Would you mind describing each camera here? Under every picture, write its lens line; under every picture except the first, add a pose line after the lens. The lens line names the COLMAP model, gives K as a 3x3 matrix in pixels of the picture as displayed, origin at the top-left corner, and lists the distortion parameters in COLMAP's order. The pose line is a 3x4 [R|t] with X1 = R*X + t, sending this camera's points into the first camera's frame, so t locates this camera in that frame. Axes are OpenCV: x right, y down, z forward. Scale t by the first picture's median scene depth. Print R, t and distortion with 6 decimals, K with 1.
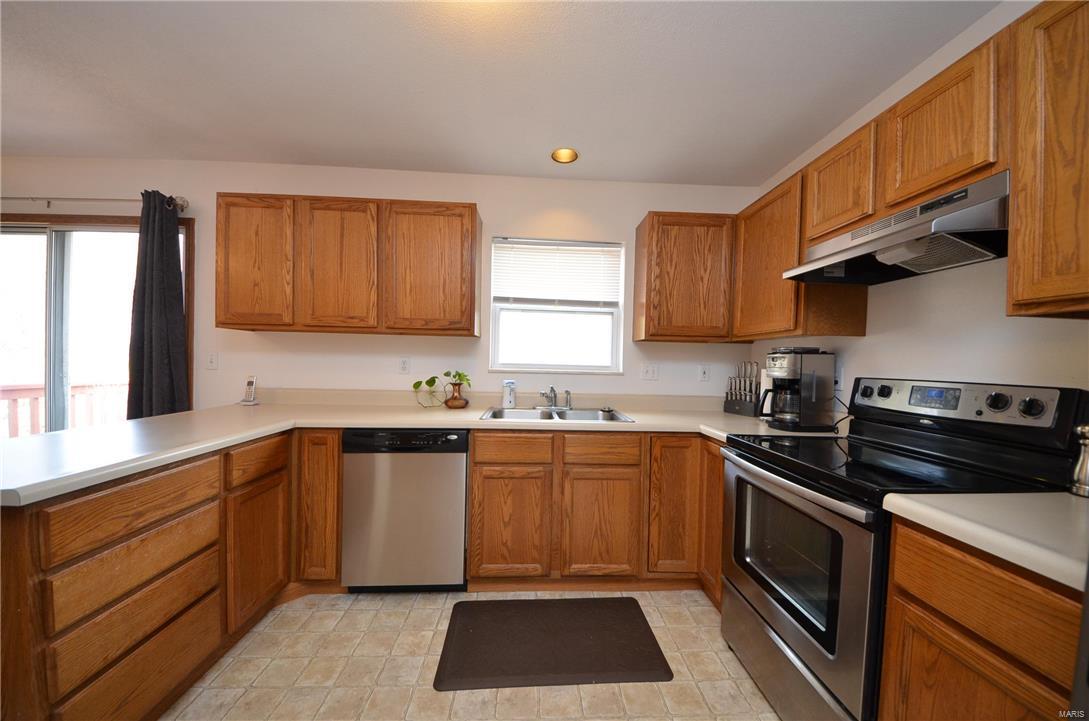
lens RADIAL K [[392.0, 0, 552.7], [0, 392.0, 368.2], [0, 0, 1]] dist [0.033510, -0.017602]
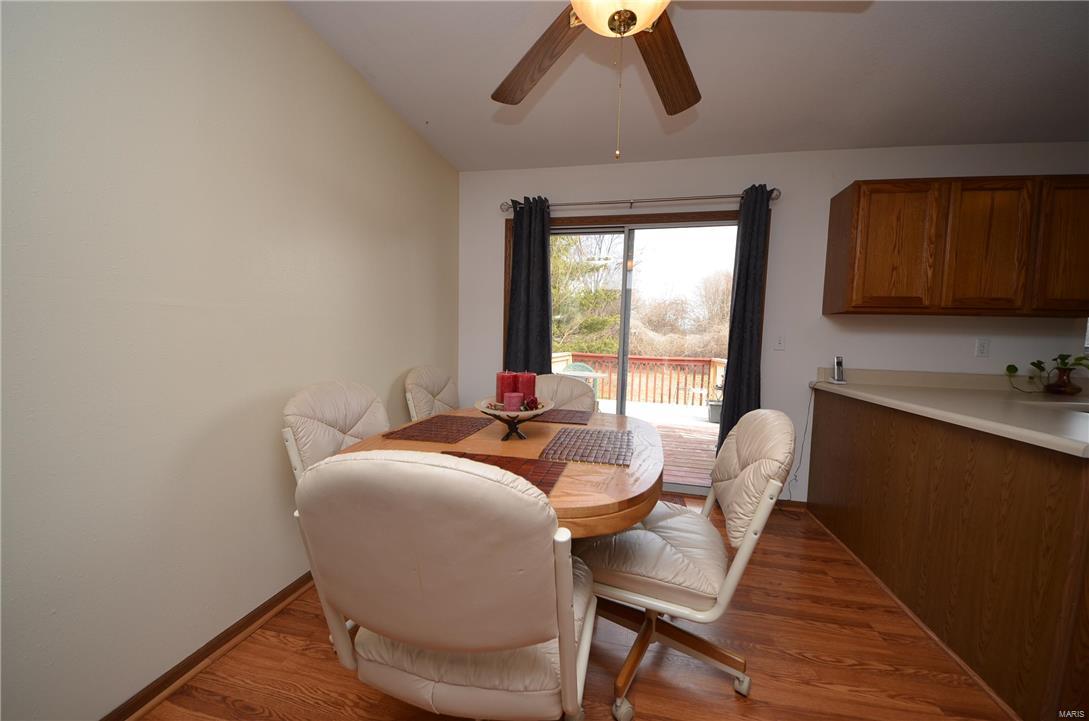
lens RADIAL K [[392.0, 0, 552.7], [0, 392.0, 368.2], [0, 0, 1]] dist [0.033510, -0.017602]
pose [[0.972132, 0.025438, -0.233049, -1.342870], [-0.017953, 0.999254, 0.034184, 0.029229], [0.233745, -0.029048, 0.971864, -0.217933]]
